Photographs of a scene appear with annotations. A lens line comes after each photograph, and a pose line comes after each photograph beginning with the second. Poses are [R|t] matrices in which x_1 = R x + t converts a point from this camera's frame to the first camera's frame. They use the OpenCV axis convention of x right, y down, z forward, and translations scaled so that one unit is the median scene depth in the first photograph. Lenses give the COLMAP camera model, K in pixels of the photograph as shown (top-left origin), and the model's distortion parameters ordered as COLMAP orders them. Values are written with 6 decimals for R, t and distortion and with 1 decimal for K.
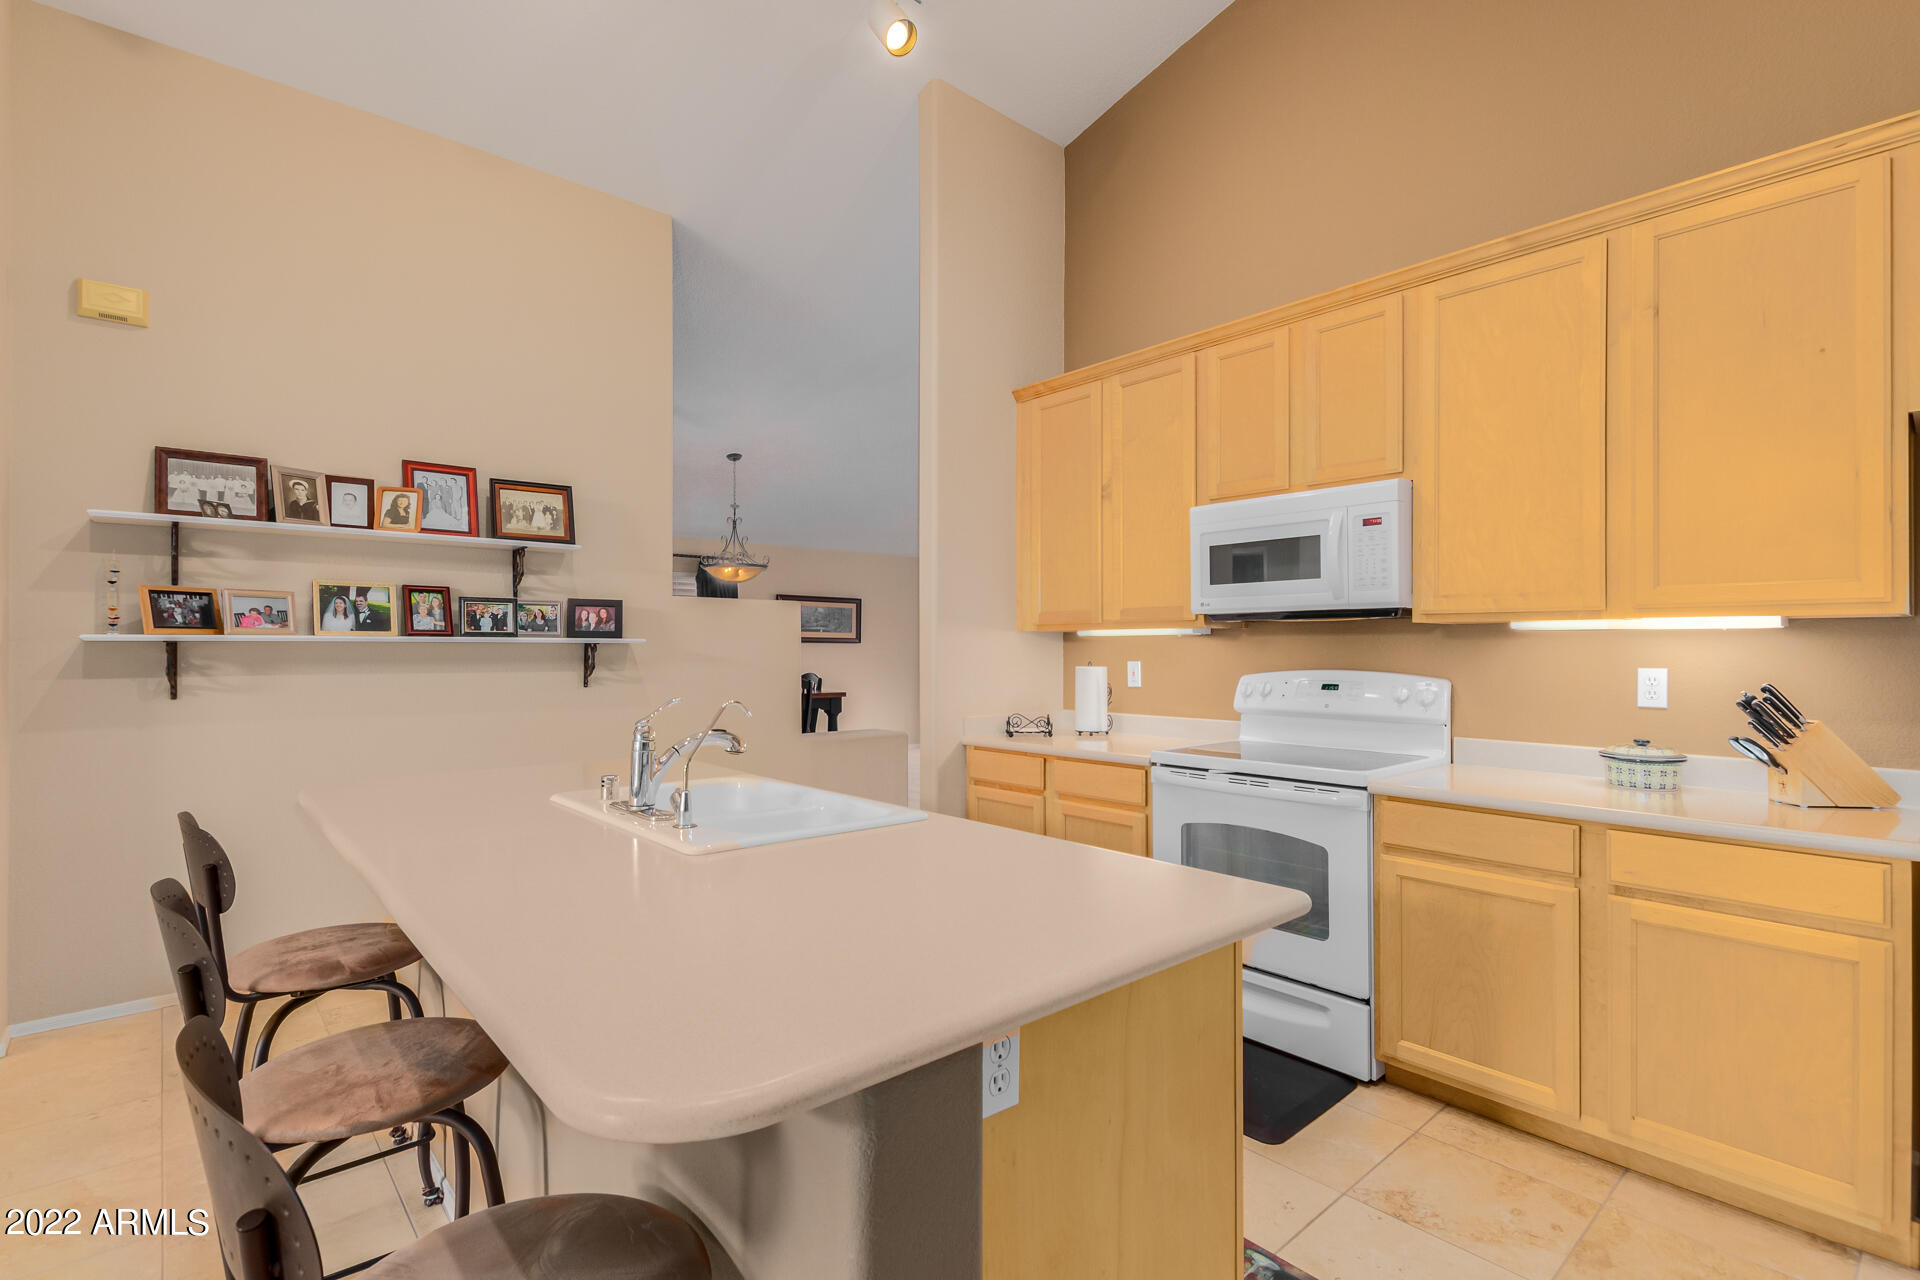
lens RADIAL K [[904.9, 0, 954.6], [0, 904.9, 644.3], [0, 0, 1]] dist [0.001809, -0.002392]
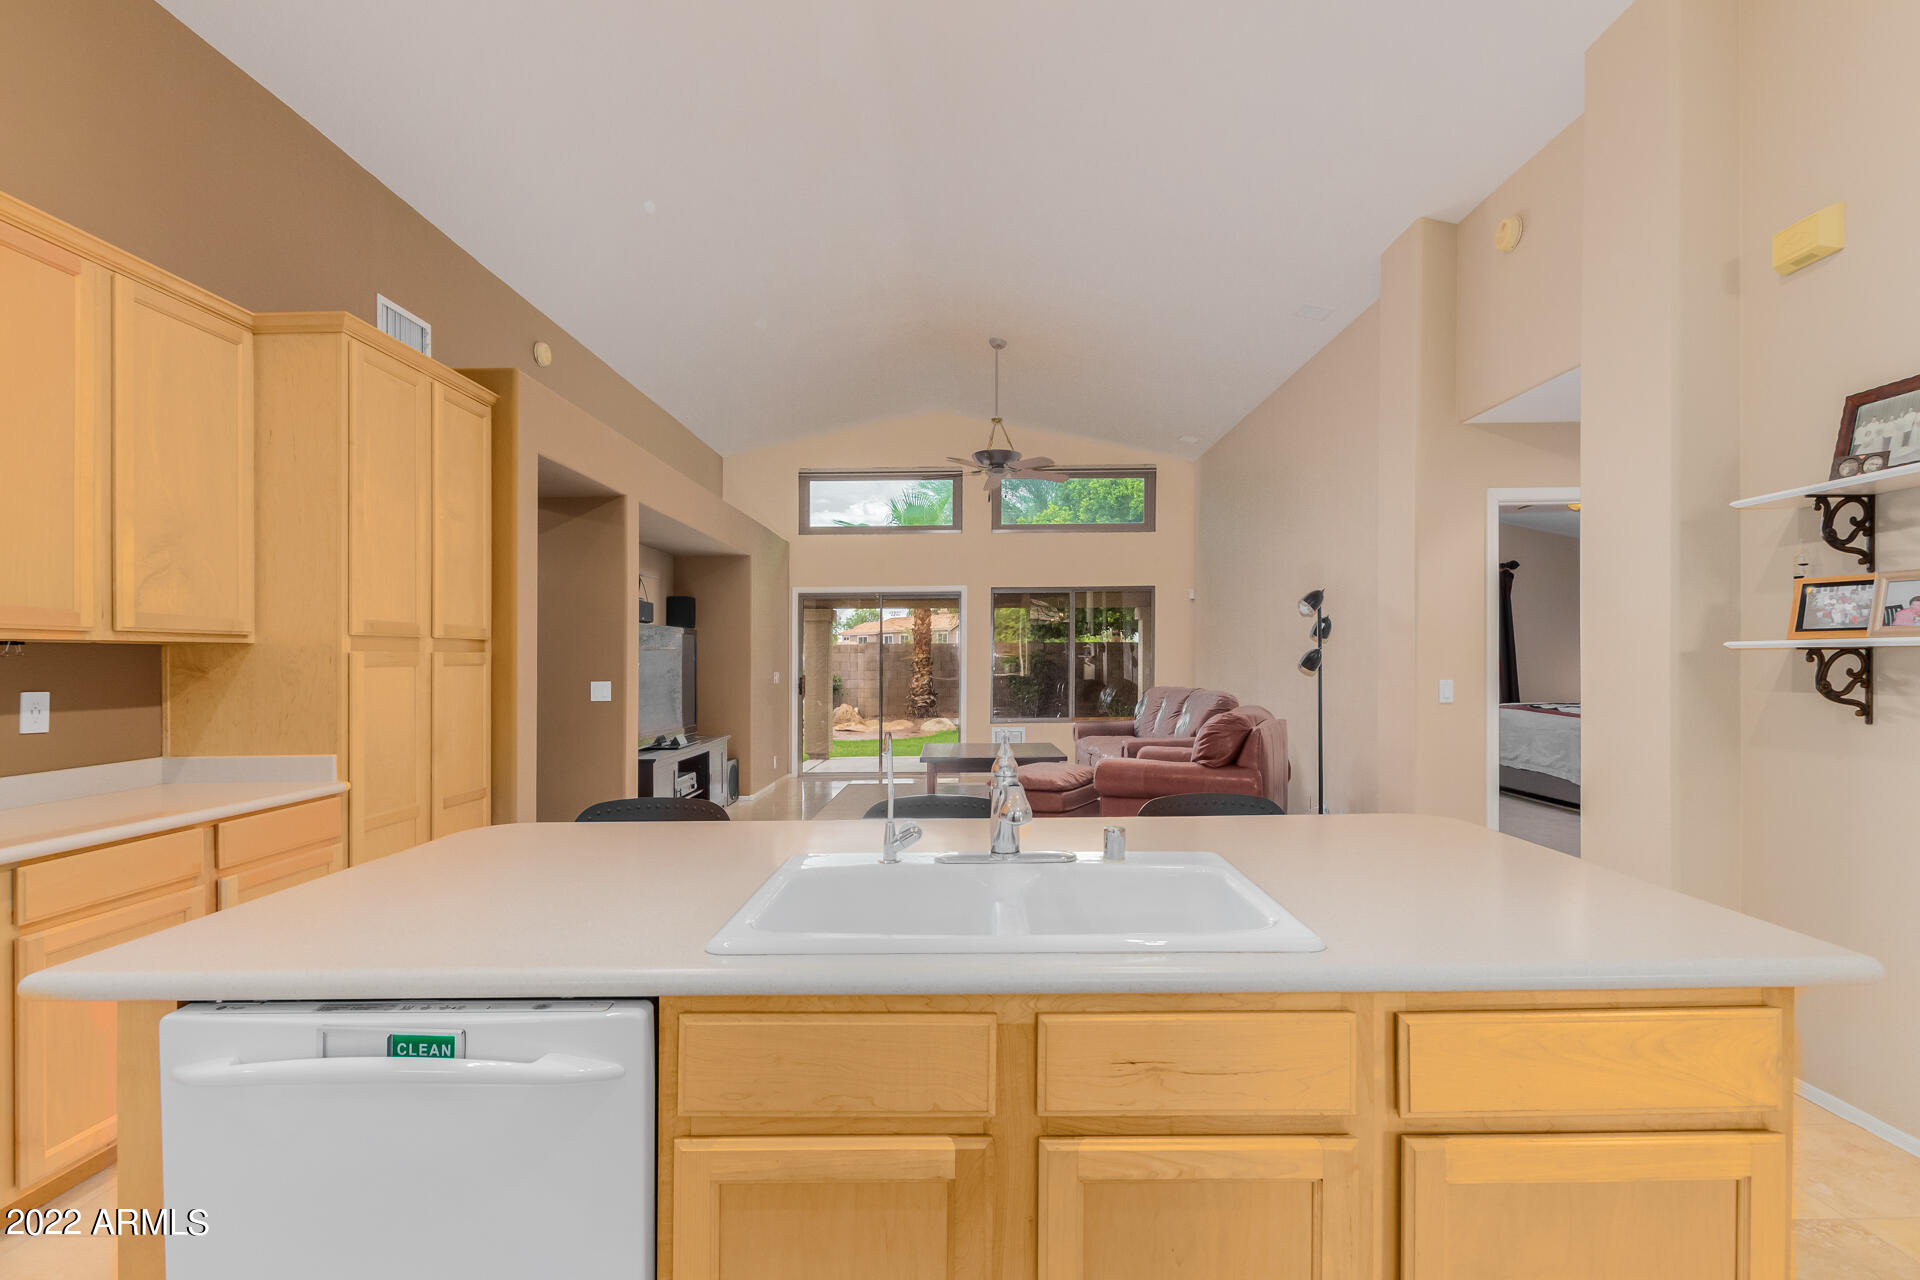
lens RADIAL K [[904.9, 0, 968.0], [0, 904.9, 667.9], [0, 0, 1]] dist [0.001809, -0.002392]
pose [[-0.667336, 0.013282, -0.744638, 0.194921], [0.012563, 0.999899, 0.006577, -0.000282], [0.744651, -0.004966, -0.667436, 0.922036]]
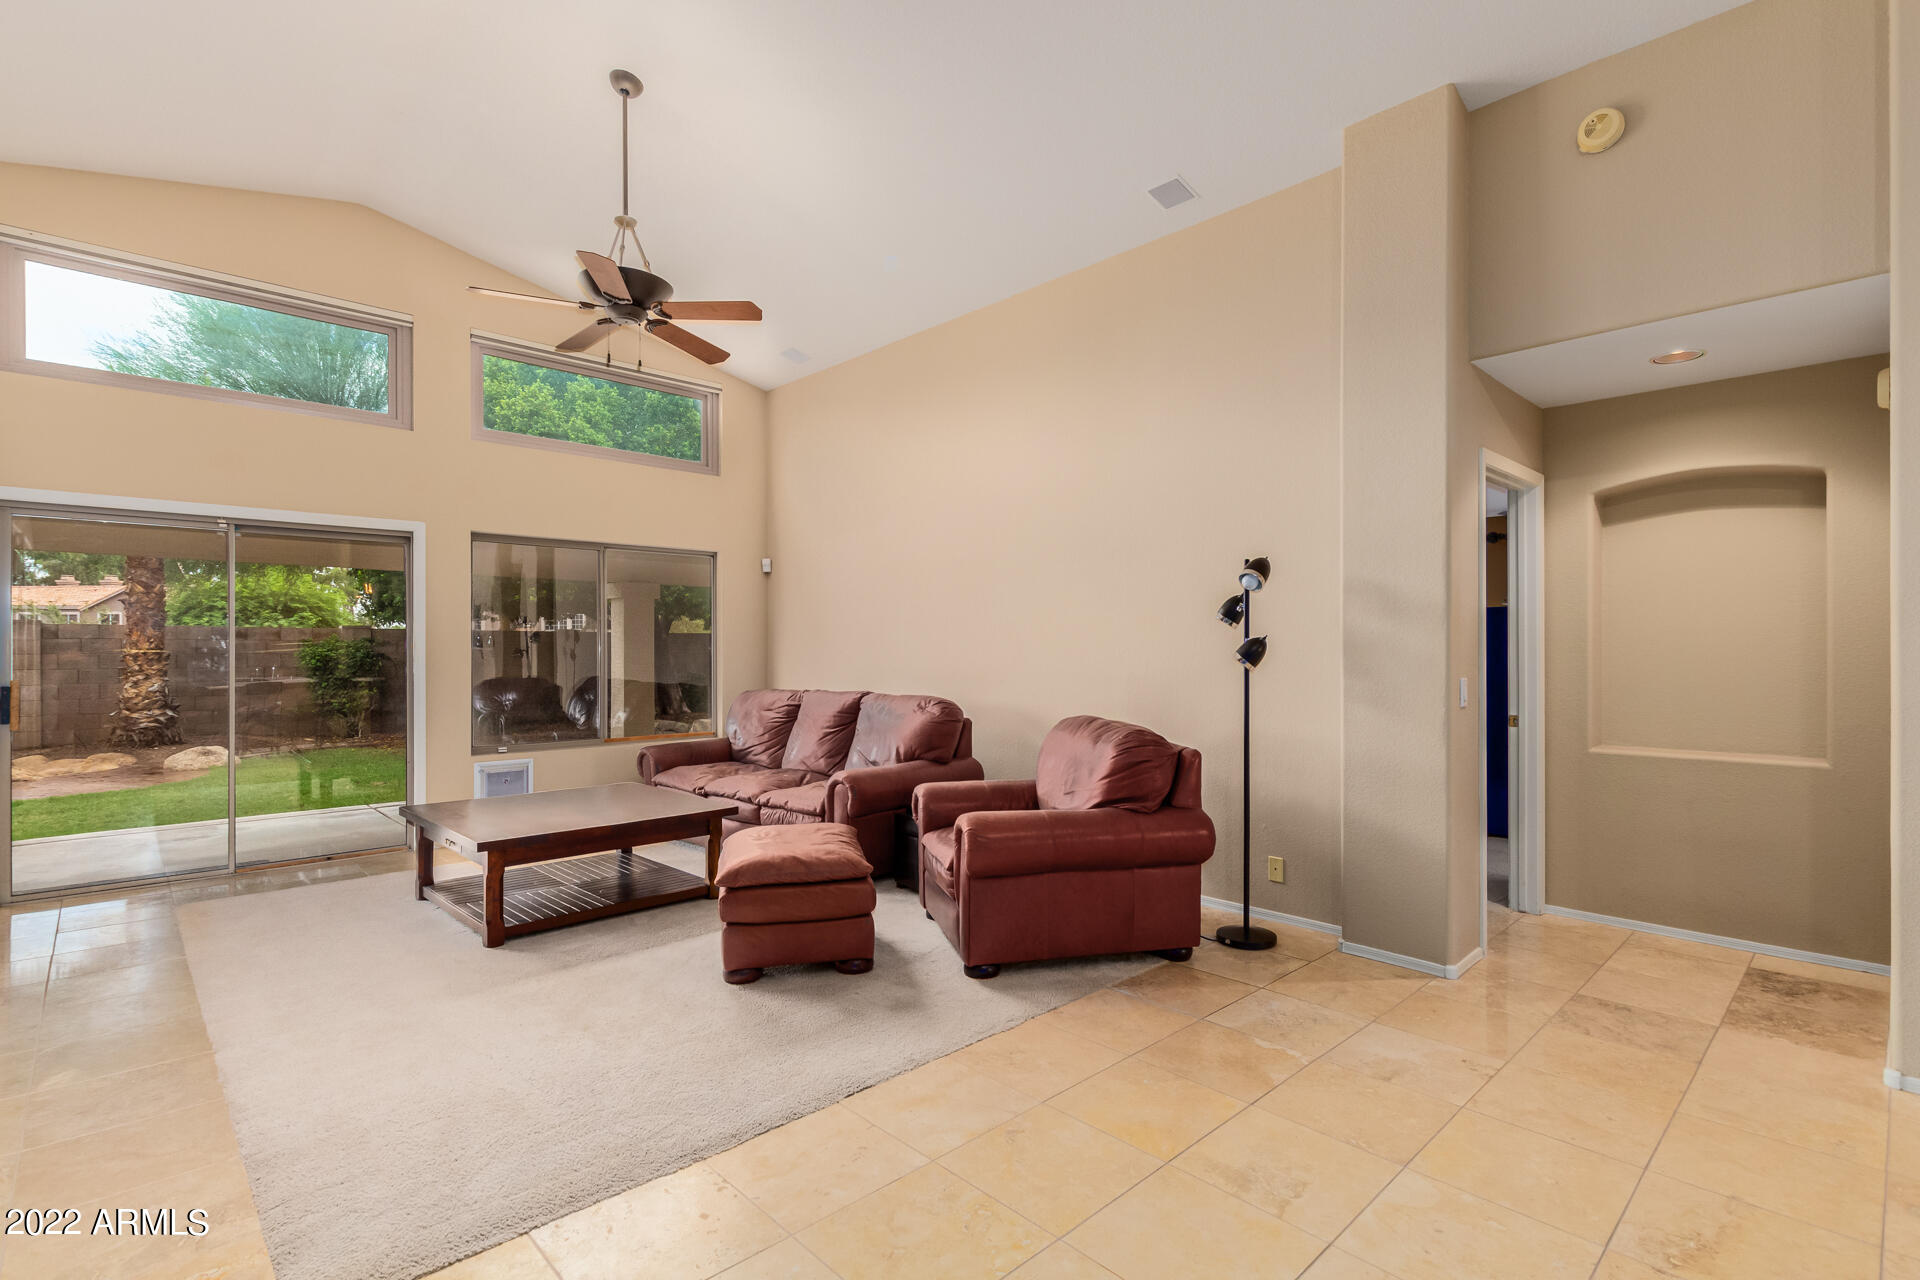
lens RADIAL K [[904.9, 0, 979.8], [0, 904.9, 662.4], [0, 0, 1]] dist [0.001809, -0.002392]
pose [[0.047545, 0.013163, -0.998782, -0.226196], [0.006561, 0.999887, 0.013490, -0.001832], [0.998848, -0.007194, 0.047453, -0.069732]]
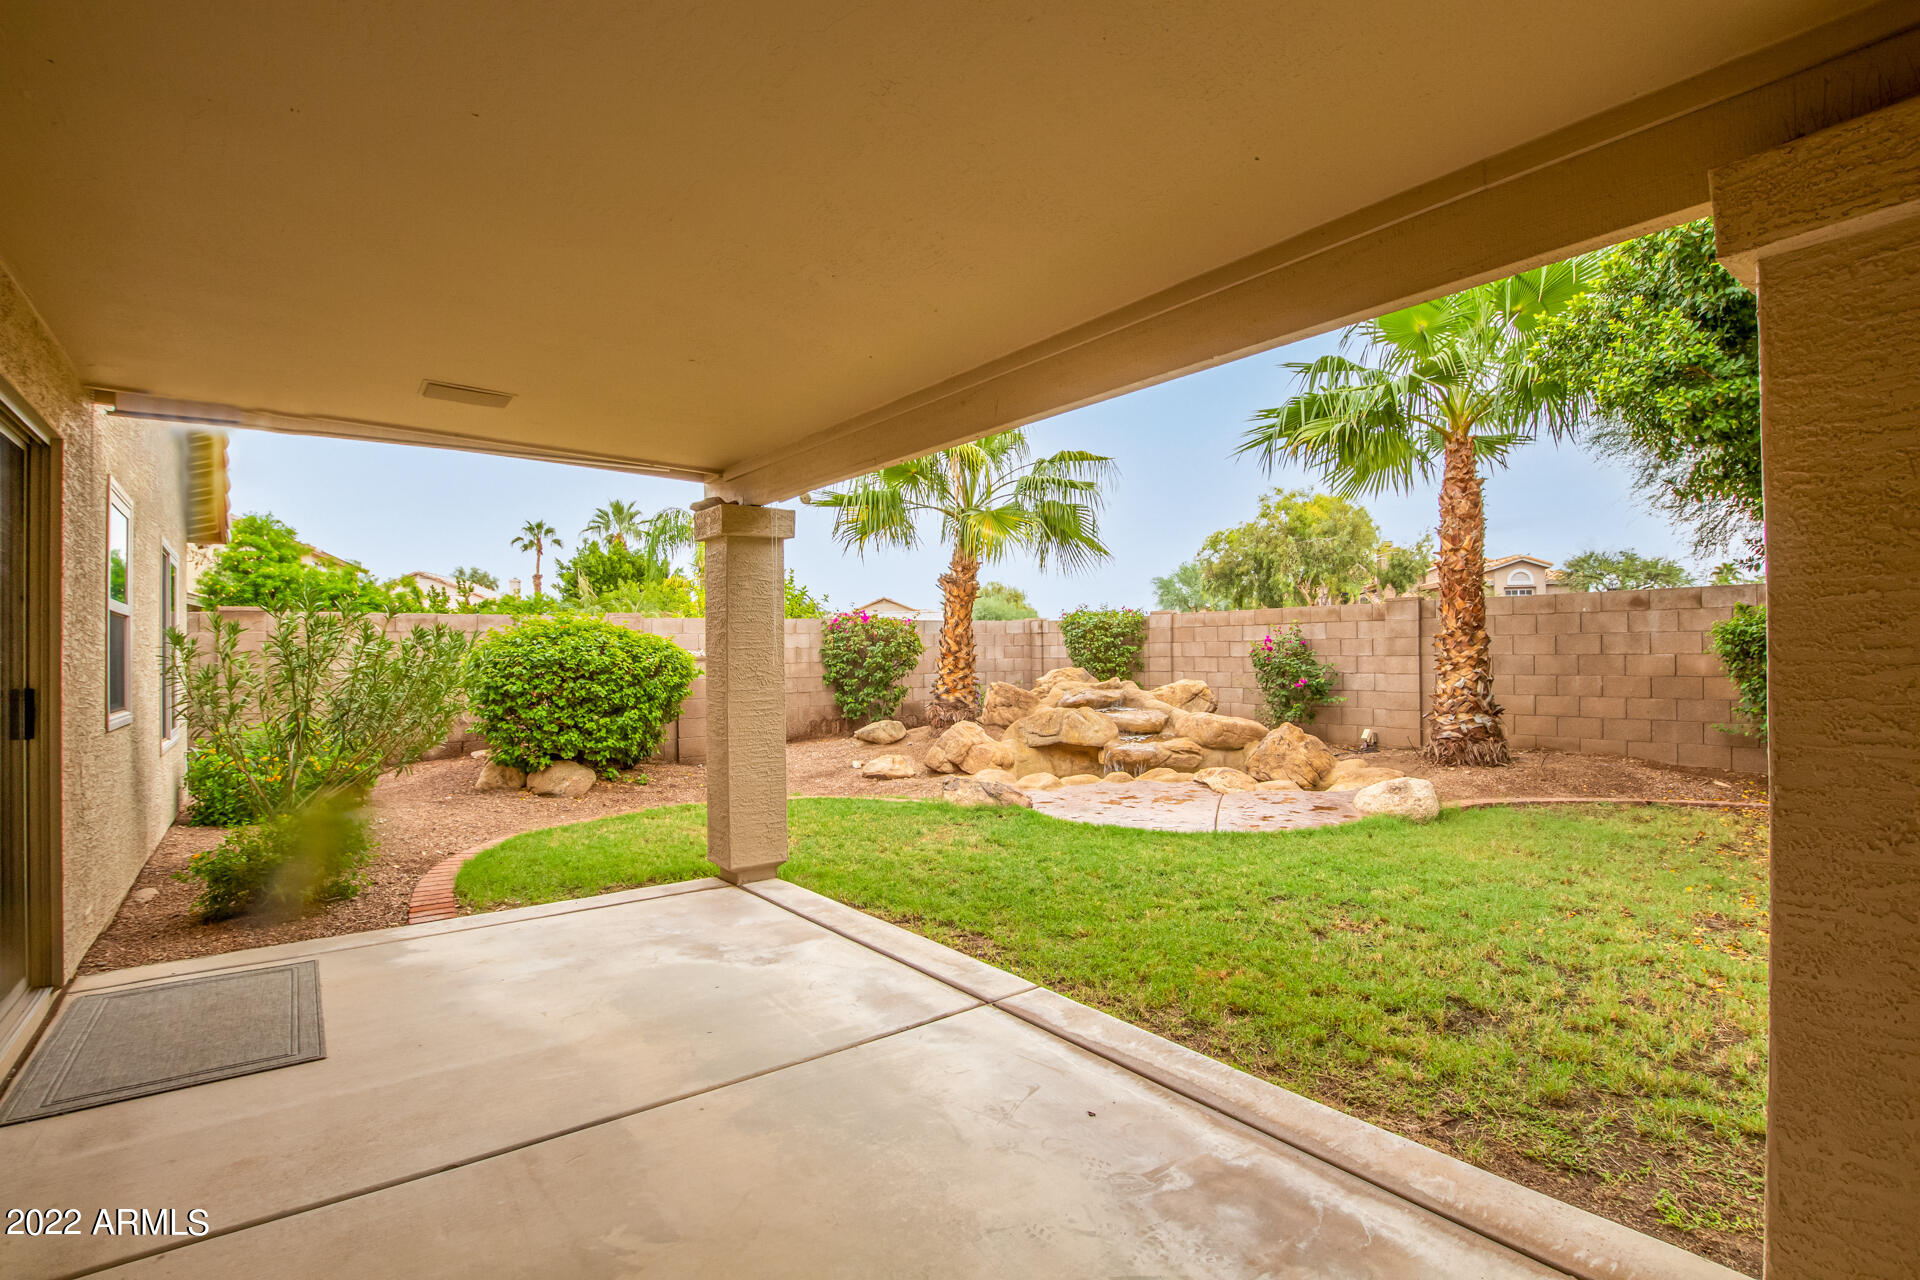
lens RADIAL K [[904.9, 0, 1002.4], [0, 904.9, 644.2], [0, 0, 1]] dist [0.001809, -0.002392]
pose [[-0.999461, 0.021195, 0.025052, -2.707789], [0.020902, 0.999710, -0.011926, 0.021168], [-0.025297, -0.011396, -0.999615, -0.591843]]
